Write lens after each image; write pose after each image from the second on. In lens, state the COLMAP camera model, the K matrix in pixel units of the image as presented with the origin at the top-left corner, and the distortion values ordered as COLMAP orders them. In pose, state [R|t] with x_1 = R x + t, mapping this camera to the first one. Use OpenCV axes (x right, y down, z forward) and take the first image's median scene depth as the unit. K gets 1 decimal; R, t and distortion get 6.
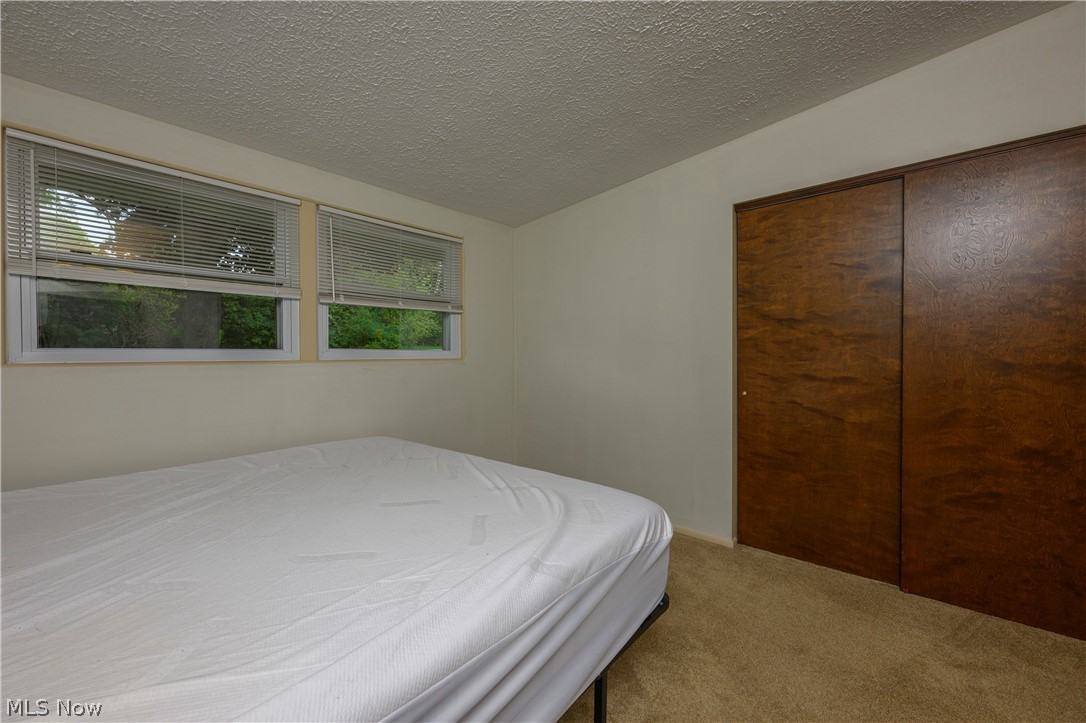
lens RADIAL K [[427.7, 0, 543.7], [0, 427.7, 355.6], [0, 0, 1]] dist [0.001572, 0.000189]
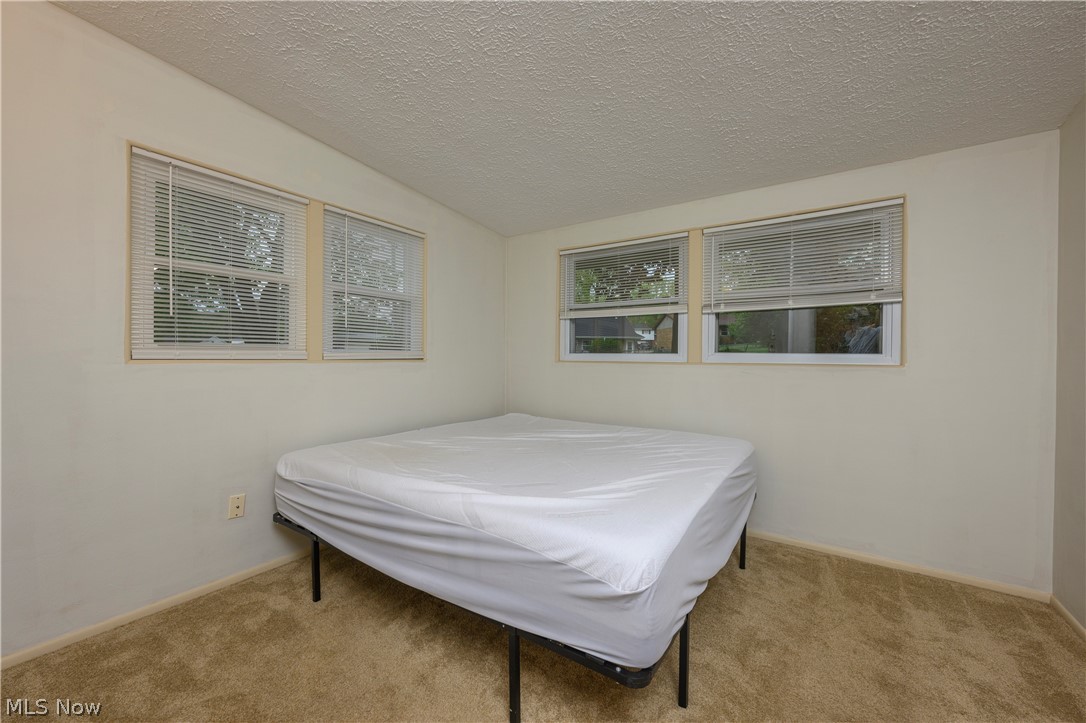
lens RADIAL K [[427.7, 0, 538.0], [0, 427.7, 357.0], [0, 0, 1]] dist [0.001572, 0.000189]
pose [[0.133735, 0.003254, -0.991012, 0.550458], [-0.012814, 0.999917, 0.001554, -0.000853], [0.990934, 0.012491, 0.133766, 0.388009]]
